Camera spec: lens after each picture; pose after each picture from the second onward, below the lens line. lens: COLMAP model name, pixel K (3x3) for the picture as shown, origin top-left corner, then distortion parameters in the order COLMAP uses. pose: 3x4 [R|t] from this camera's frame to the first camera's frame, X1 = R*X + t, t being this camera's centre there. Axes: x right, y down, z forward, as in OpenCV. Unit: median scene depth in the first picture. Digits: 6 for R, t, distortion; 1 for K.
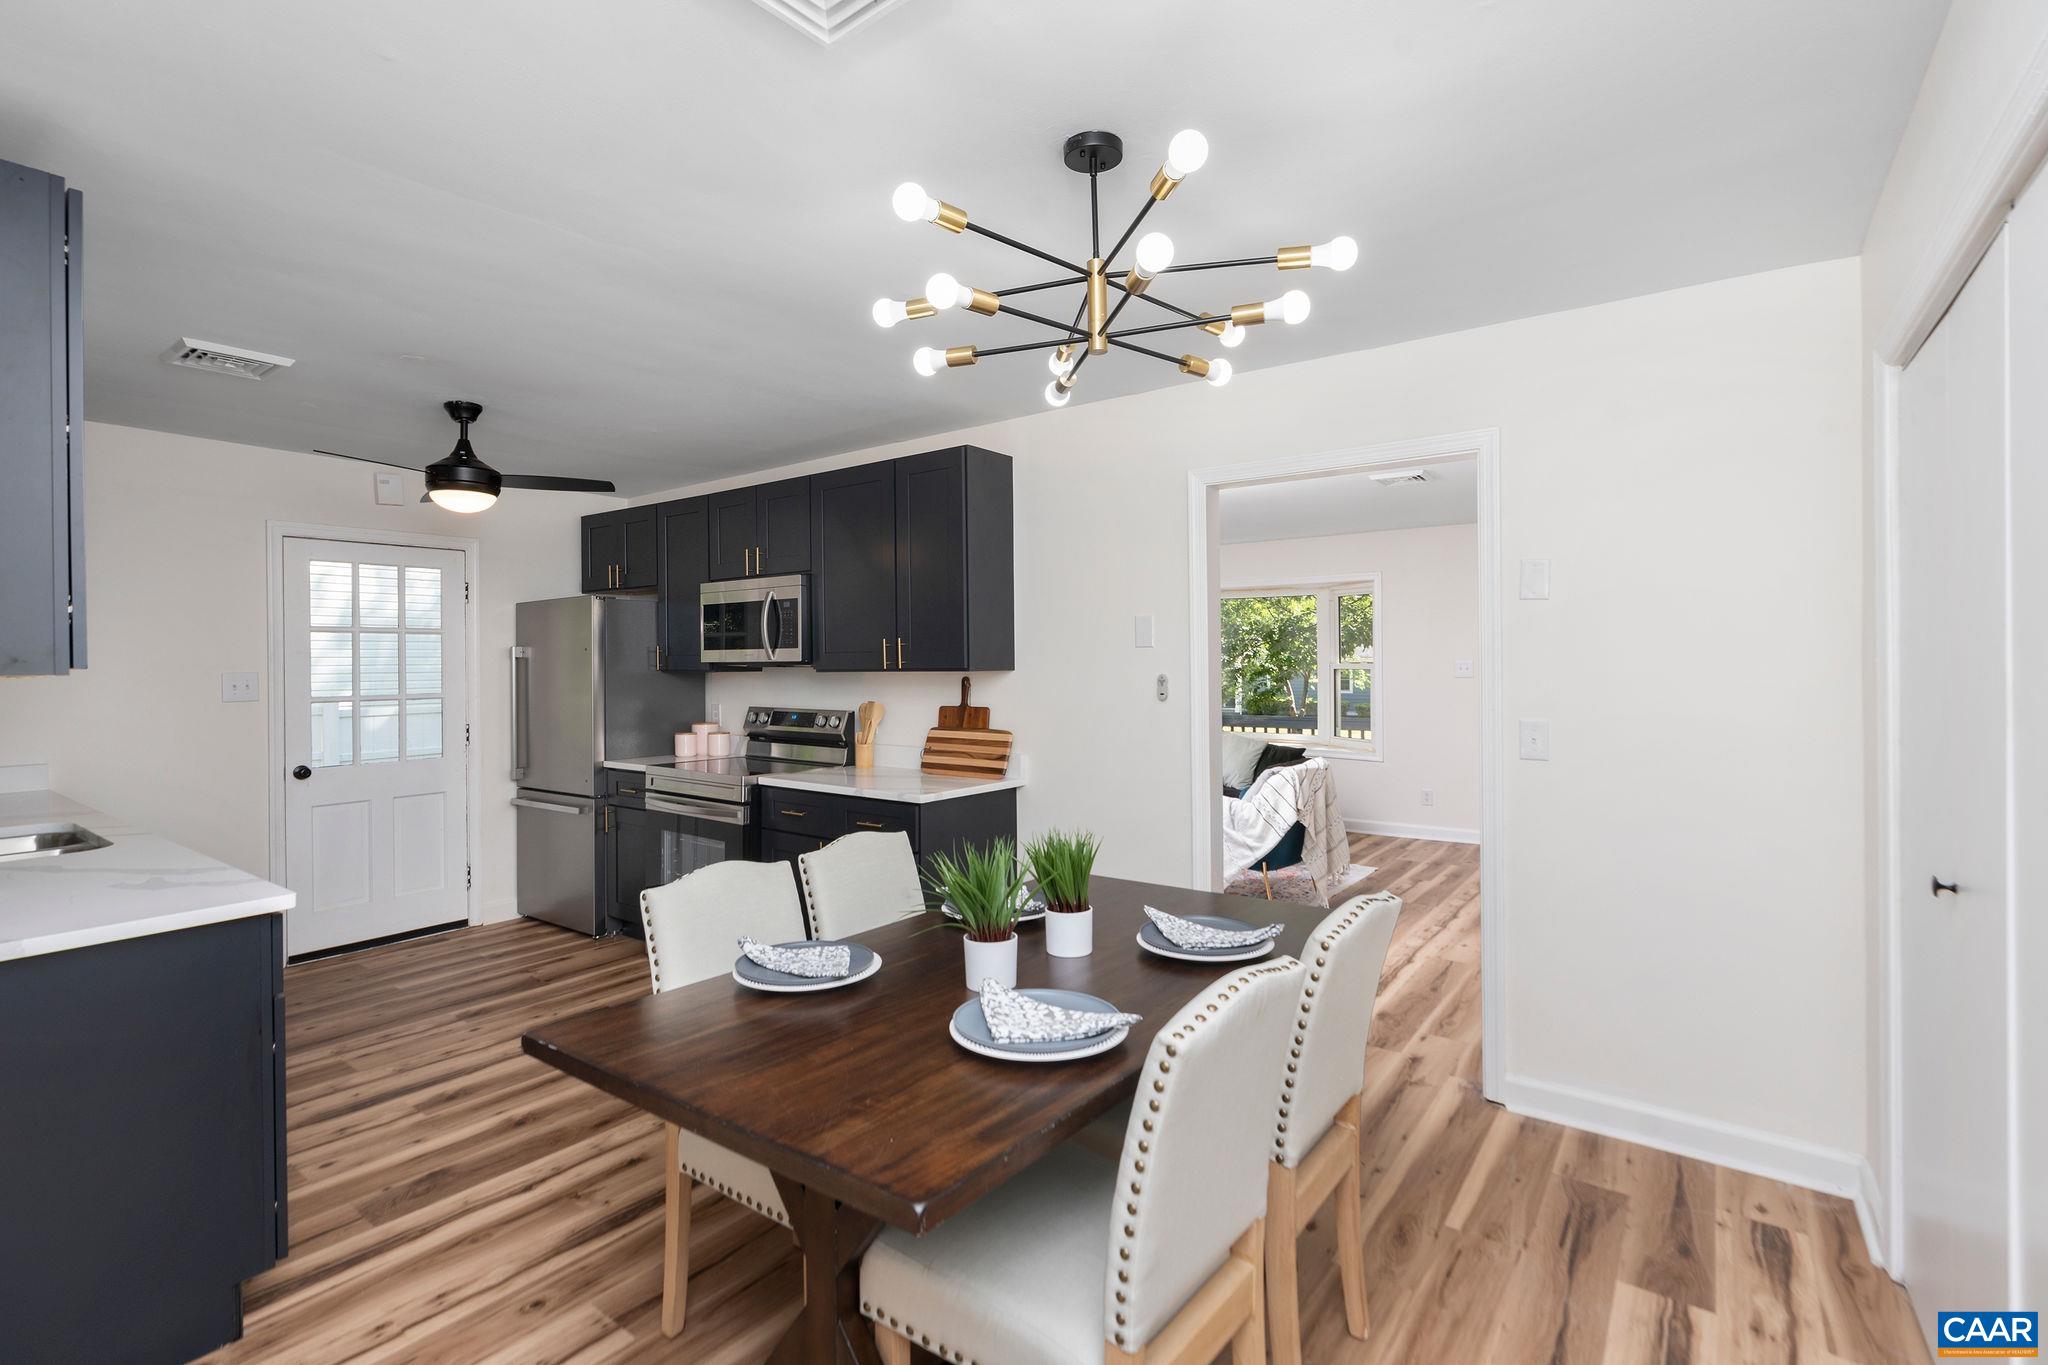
lens RADIAL K [[946.5, 0, 1010.7], [0, 946.5, 660.7], [0, 0, 1]] dist [-0.000574, 0.001690]
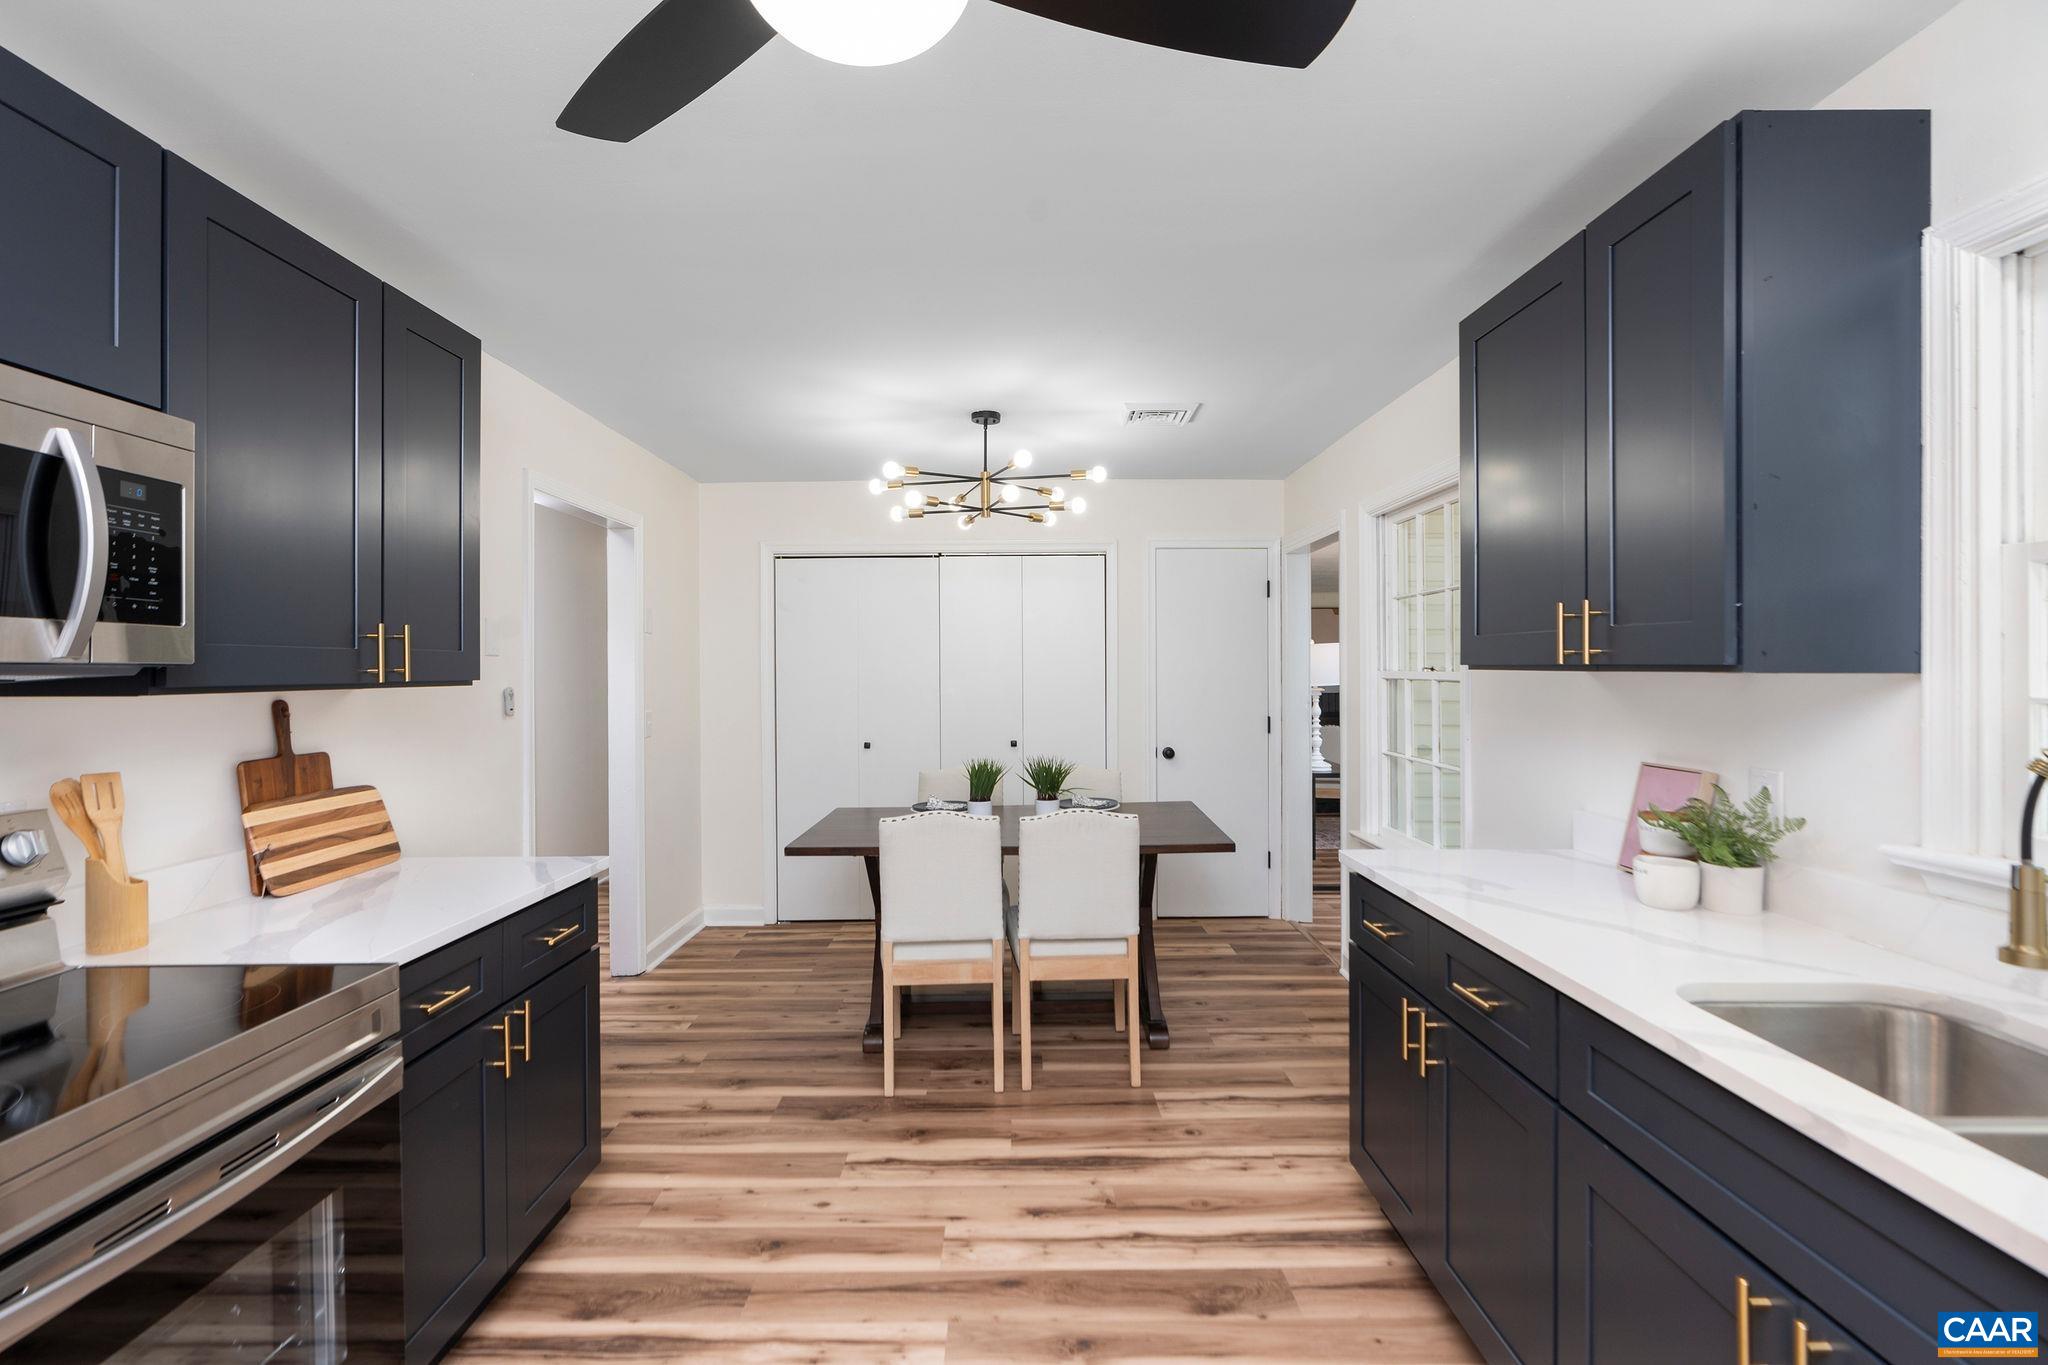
lens RADIAL K [[946.5, 0, 1005.2], [0, 946.5, 665.6], [0, 0, 1]] dist [-0.000574, 0.001690]
pose [[-0.595080, 0.015972, 0.803508, -0.670660], [0.009903, 0.999872, -0.012541, 0.008279], [-0.803606, 0.000494, -0.595162, 0.937280]]
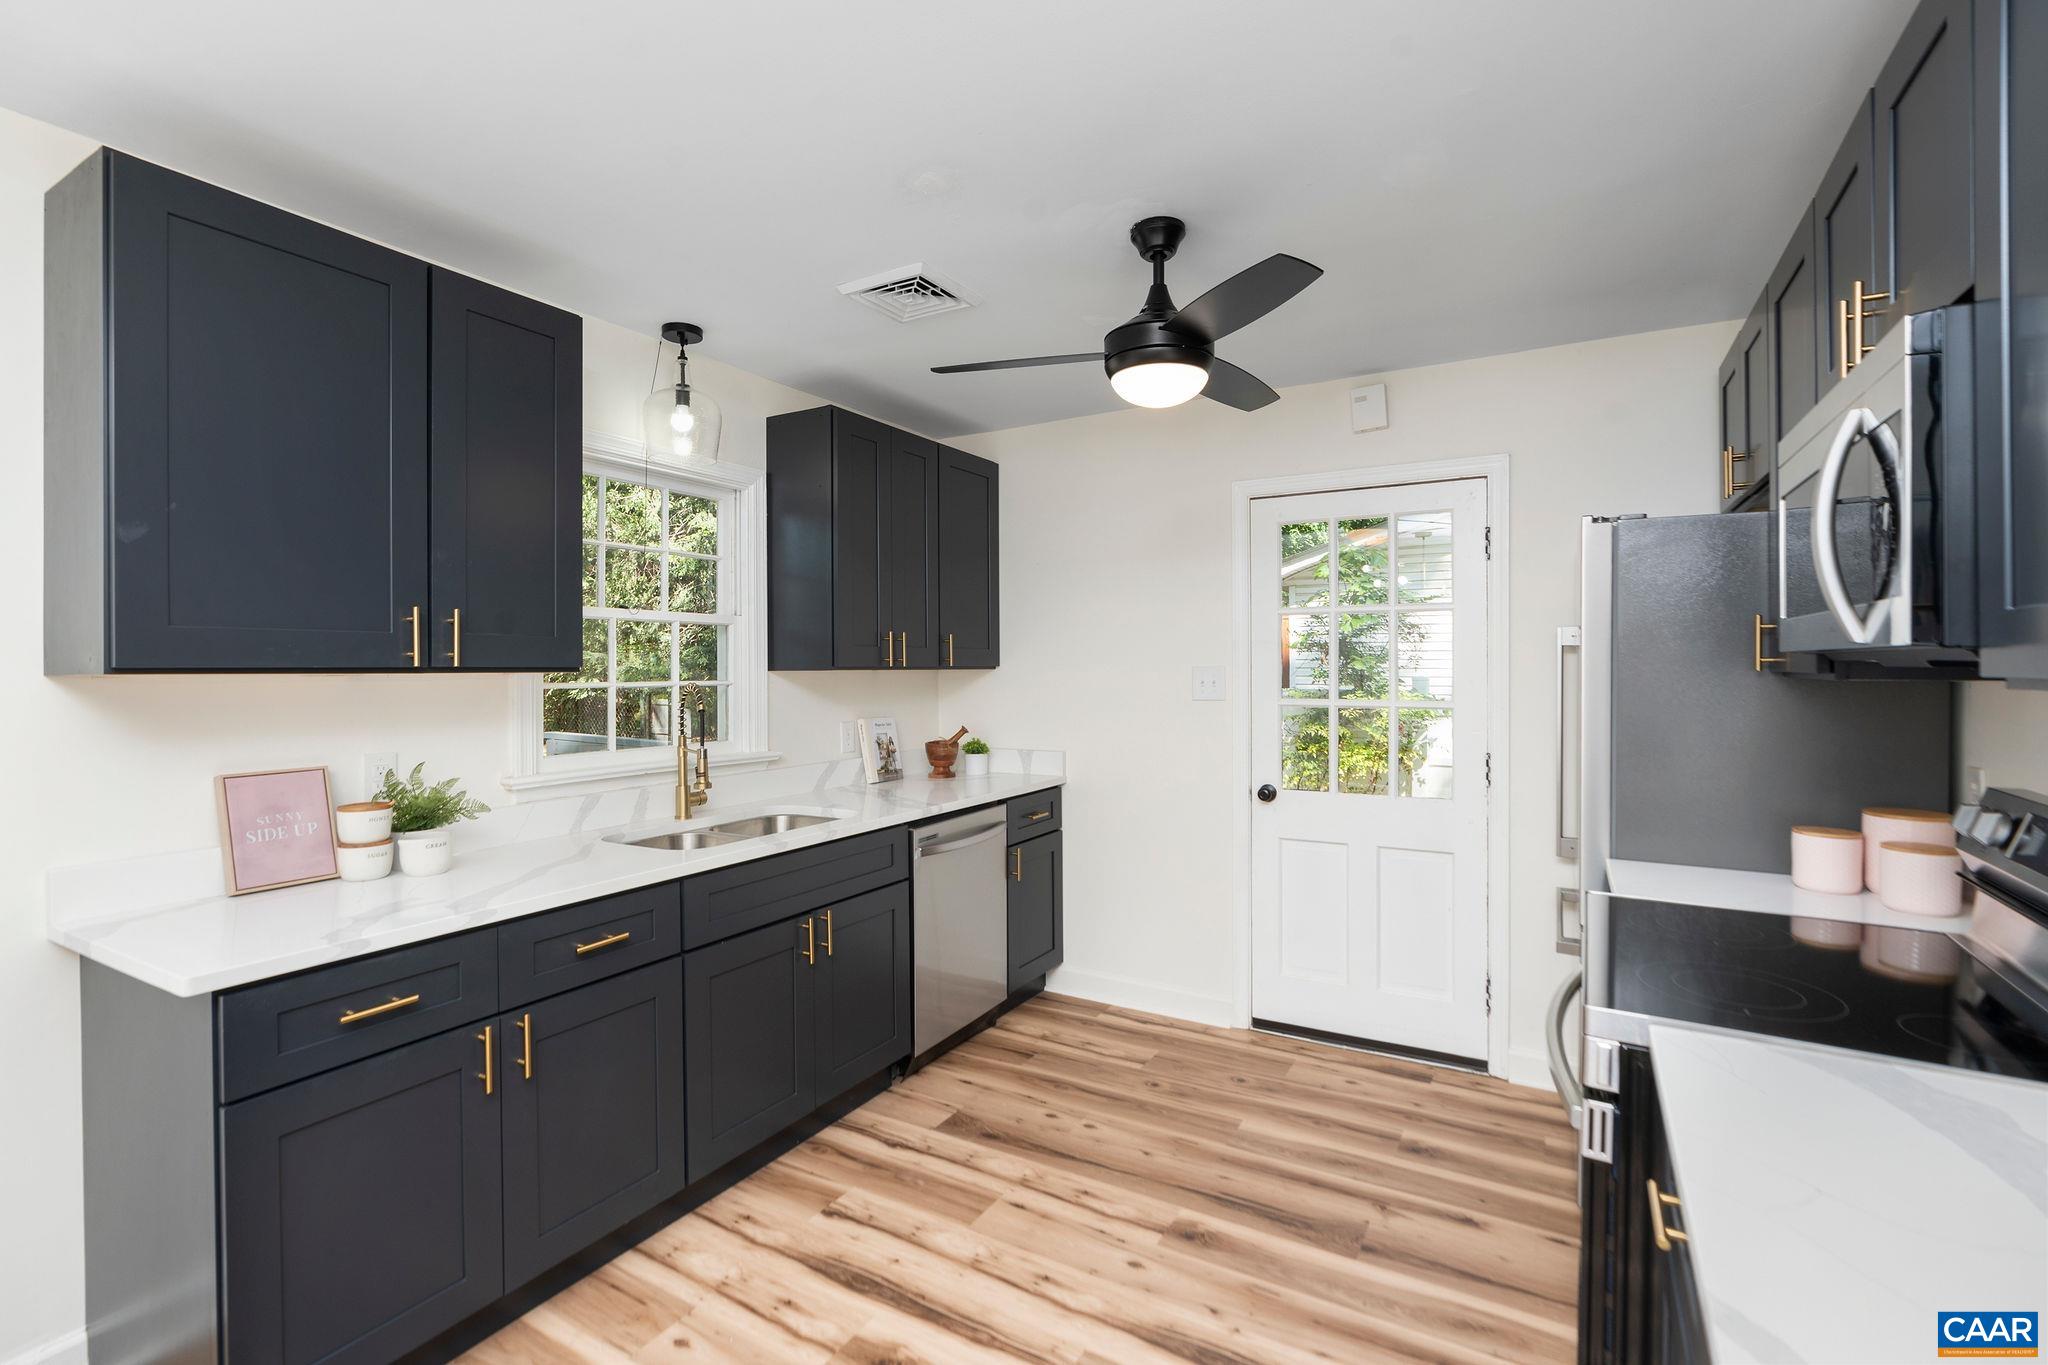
lens RADIAL K [[946.5, 0, 991.0], [0, 946.5, 673.6], [0, 0, 1]] dist [-0.000574, 0.001690]
pose [[0.111320, 0.019450, -0.993594, 0.011609], [0.003796, 0.999793, 0.019997, 0.001431], [0.993777, -0.005998, 0.111223, 0.695902]]
